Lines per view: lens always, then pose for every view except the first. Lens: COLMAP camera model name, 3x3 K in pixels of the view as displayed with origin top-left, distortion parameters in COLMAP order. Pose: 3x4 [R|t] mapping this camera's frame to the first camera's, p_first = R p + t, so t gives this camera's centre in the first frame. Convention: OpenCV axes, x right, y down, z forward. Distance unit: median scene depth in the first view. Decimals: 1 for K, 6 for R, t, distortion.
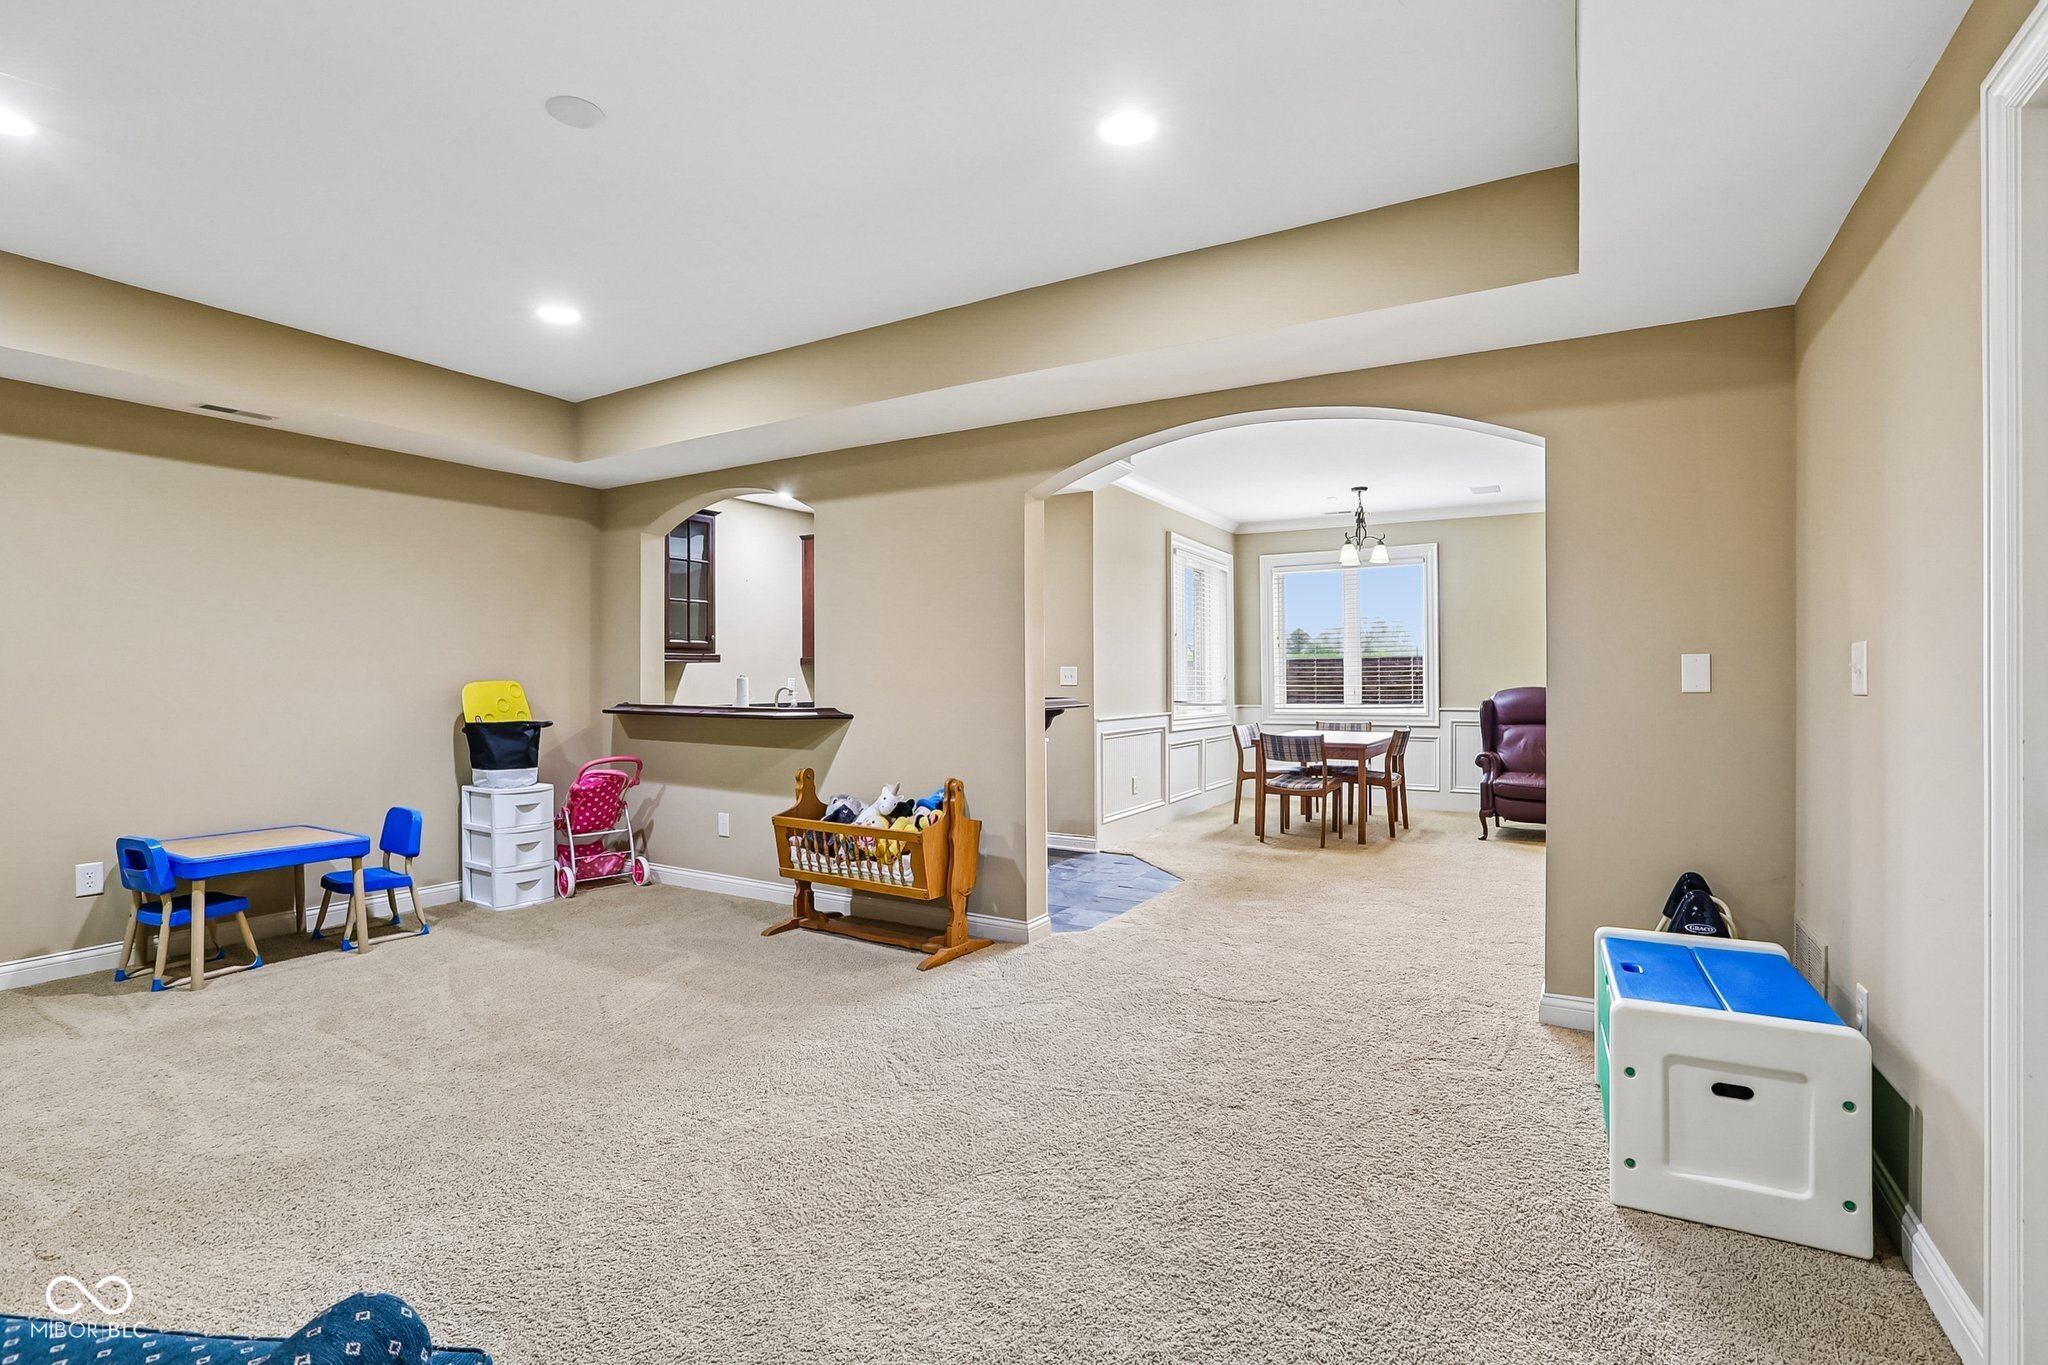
lens RADIAL K [[949.9, 0, 1024.0], [0, 949.9, 682.5], [0, 0, 1]] dist [-0.000707, 0.000201]
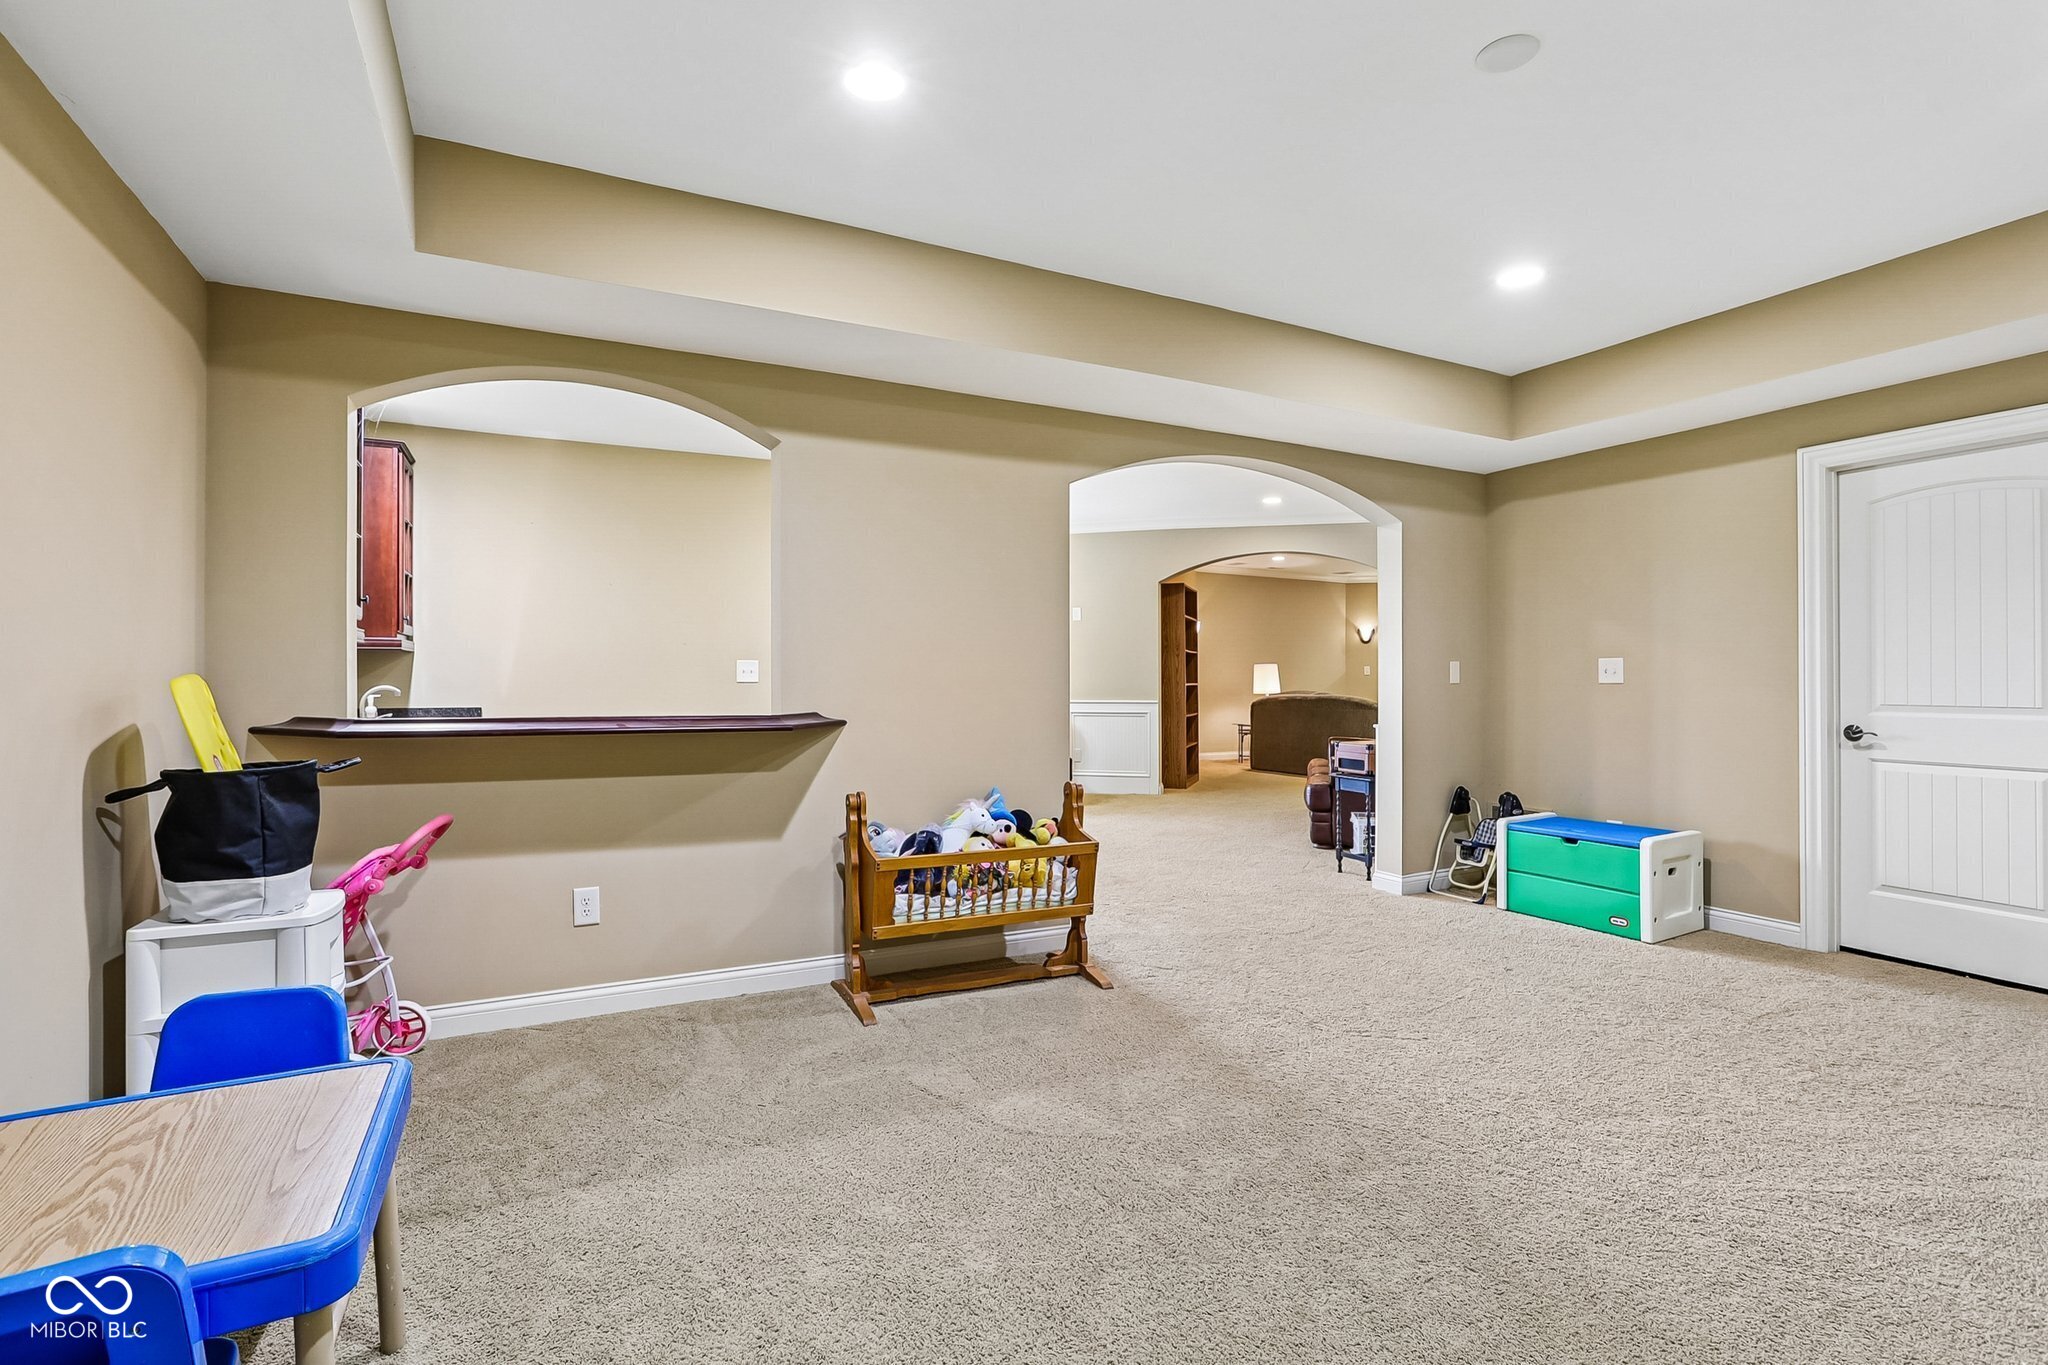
lens RADIAL K [[951.7, 0, 1023.7], [0, 951.7, 665.3], [0, 0, 1]] dist [-0.000063, -0.000084]
pose [[0.539509, 0.008184, 0.841940, -0.910696], [-0.002052, 0.999963, -0.008406, -0.005292], [-0.841977, 0.002808, 0.539506, 0.551180]]
